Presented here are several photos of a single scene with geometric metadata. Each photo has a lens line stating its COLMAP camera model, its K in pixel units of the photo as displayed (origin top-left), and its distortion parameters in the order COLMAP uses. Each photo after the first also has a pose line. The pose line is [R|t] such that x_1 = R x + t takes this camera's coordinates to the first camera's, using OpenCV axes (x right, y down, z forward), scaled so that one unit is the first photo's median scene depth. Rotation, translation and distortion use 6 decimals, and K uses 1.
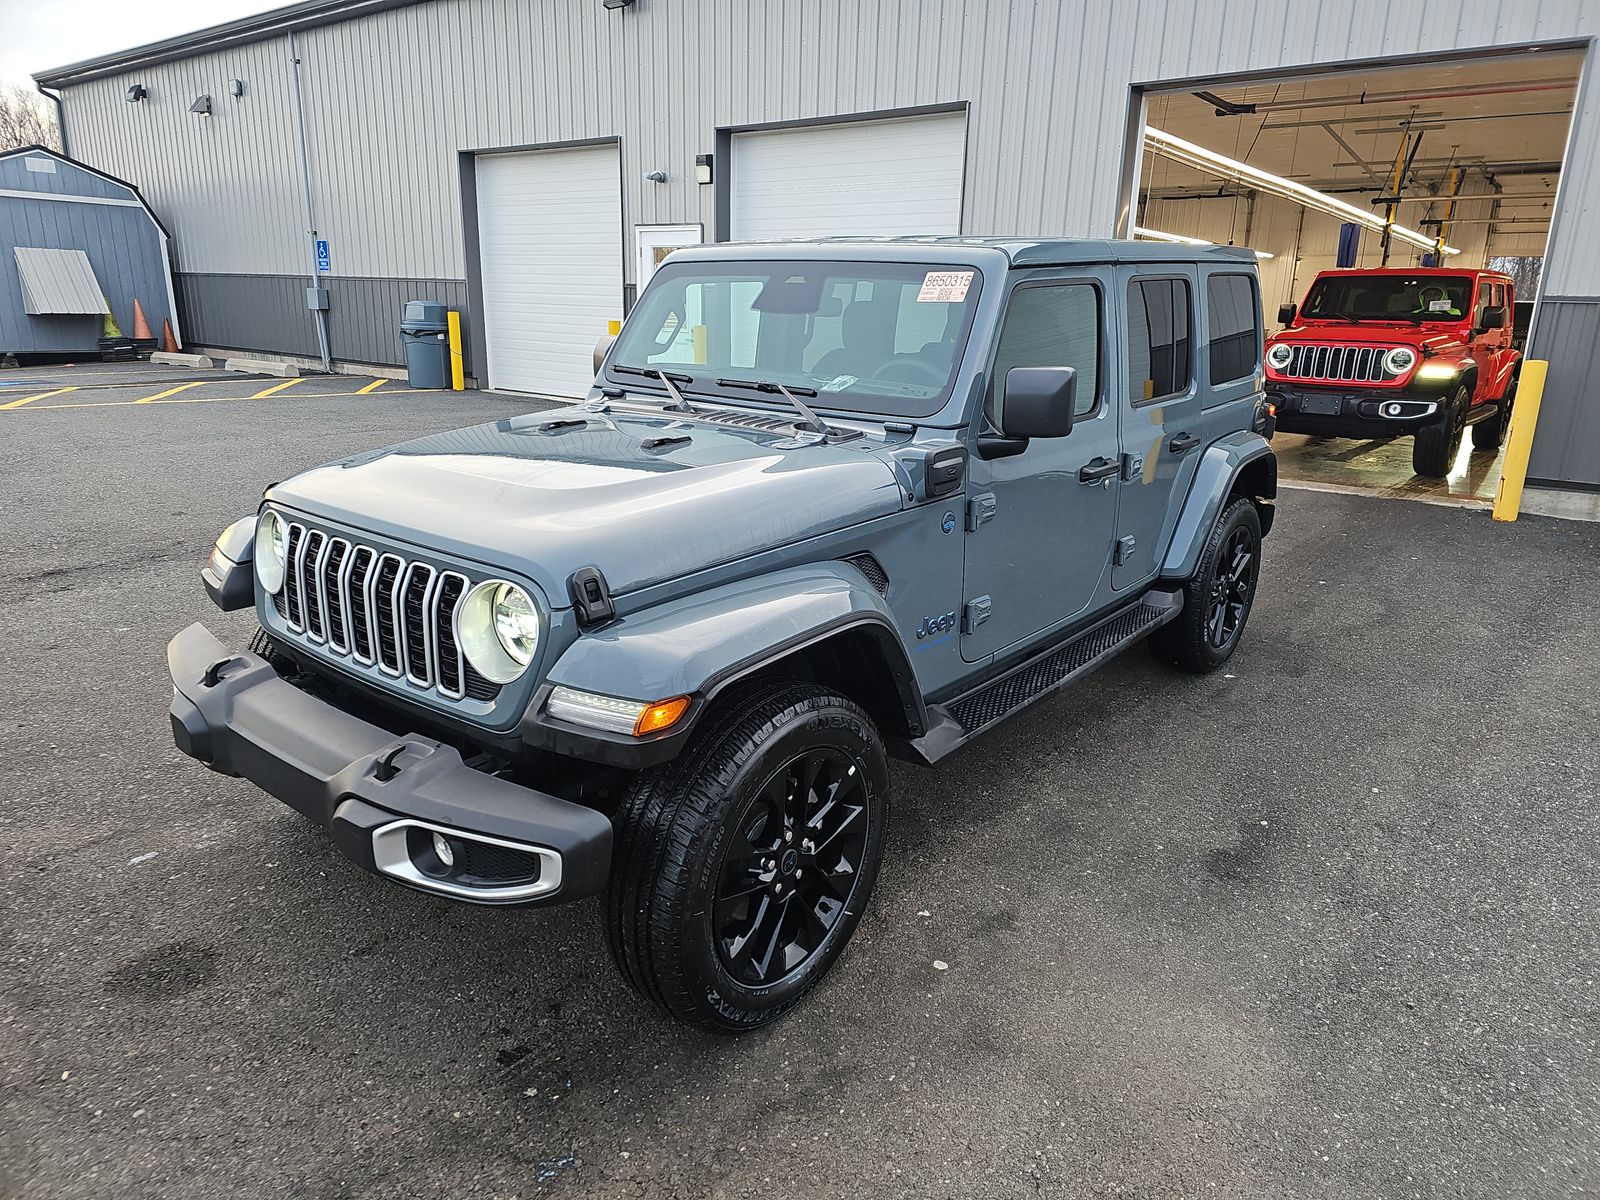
lens RADIAL K [[1057.7, 0, 787.6], [0, 1057.7, 612.5], [0, 0, 1]] dist [0.000969, -0.008016]
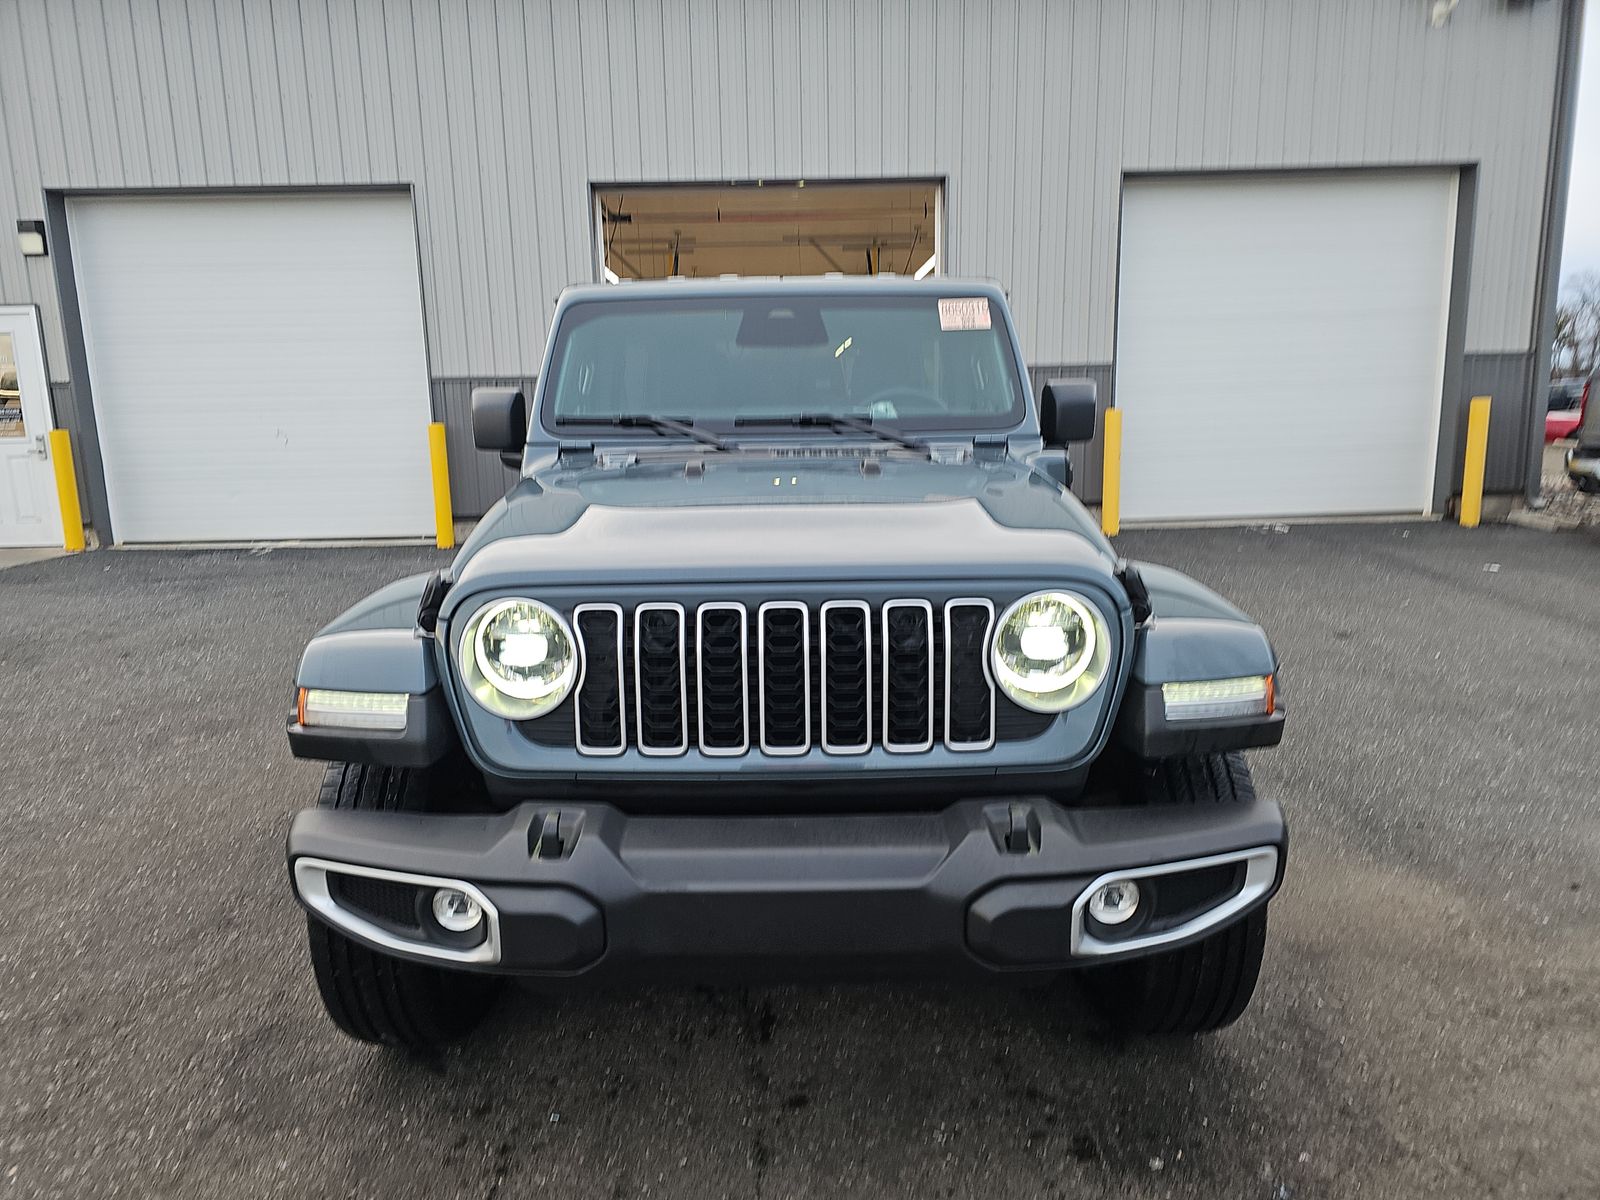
lens RADIAL K [[1057.7, 0, 796.1], [0, 1057.7, 602.7], [0, 0, 1]] dist [0.000969, -0.008016]
pose [[0.777432, -0.150254, 0.610757, -0.188950], [0.210239, 0.977272, -0.027191, -0.008460], [-0.592790, 0.149545, 0.791351, 0.083044]]
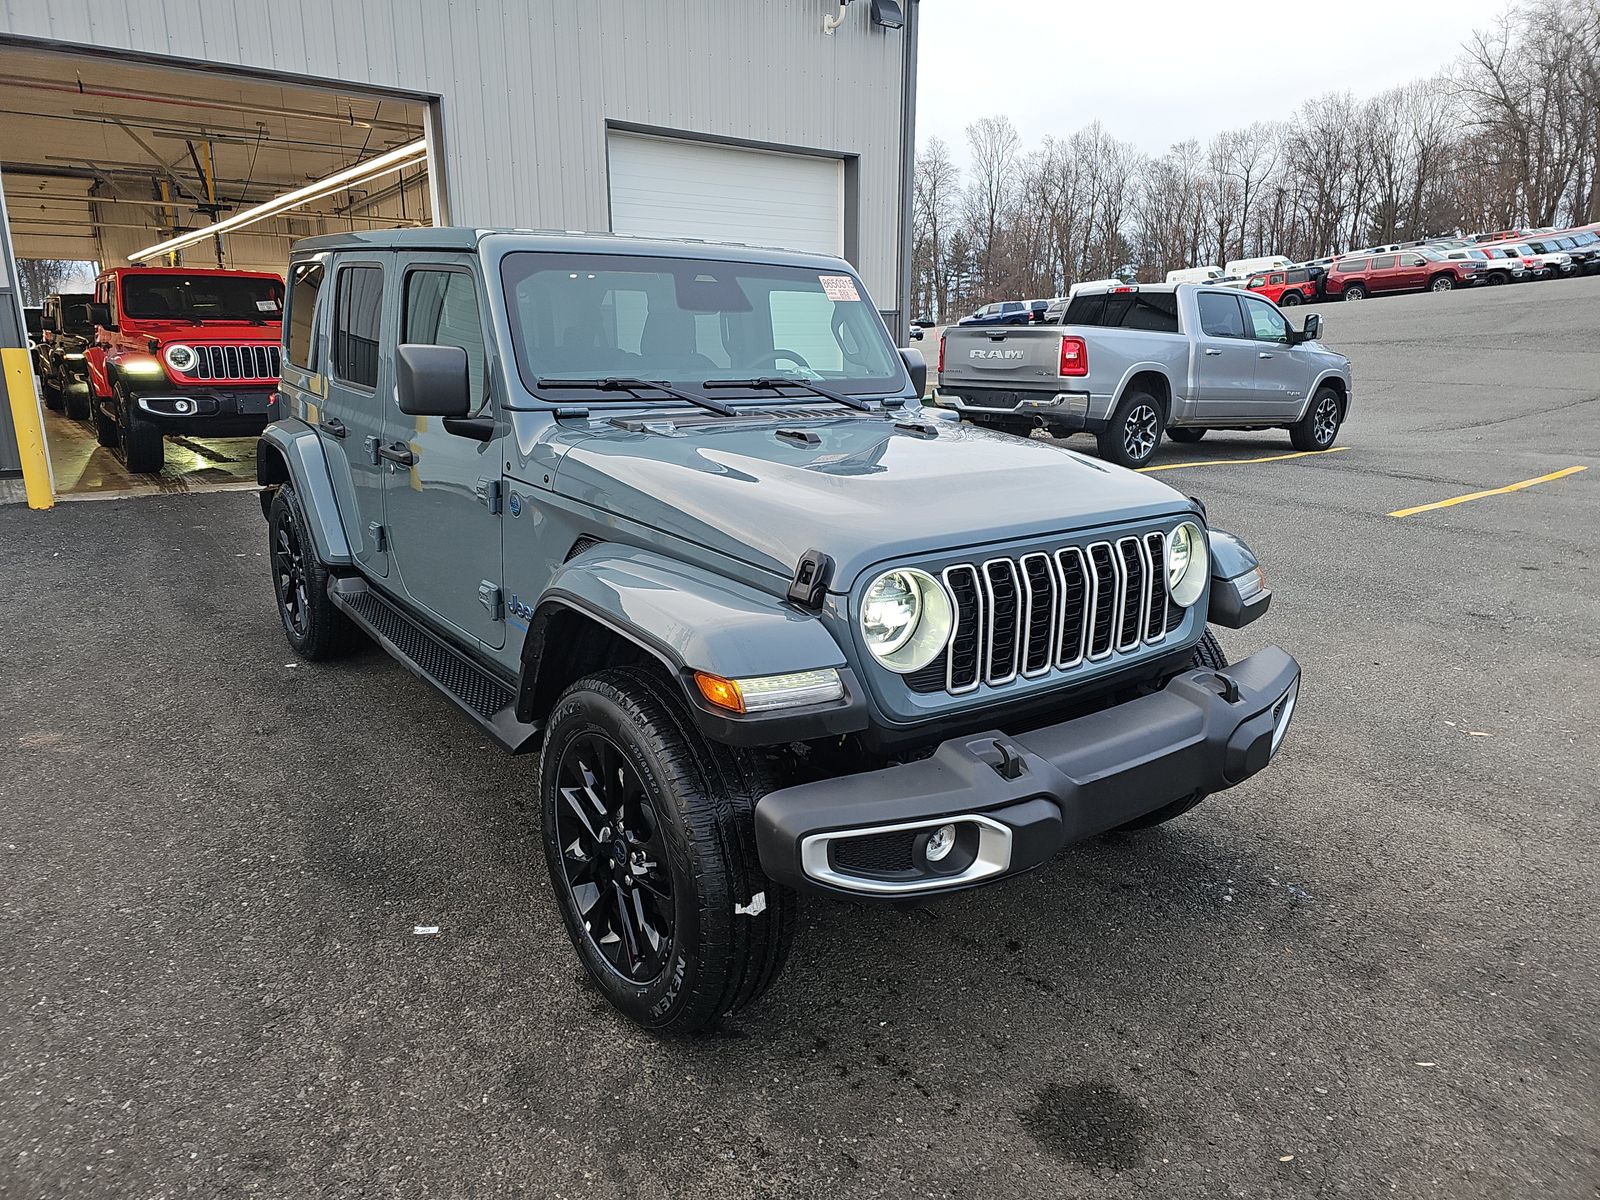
lens RADIAL K [[1057.7, 0, 797.3], [0, 1057.7, 590.6], [0, 0, 1]] dist [0.000969, -0.008016]
pose [[0.244093, -0.249508, 0.937104, -0.302914], [0.267052, 0.946265, 0.182386, -0.058586], [-0.932256, 0.205737, 0.297609, 0.207359]]
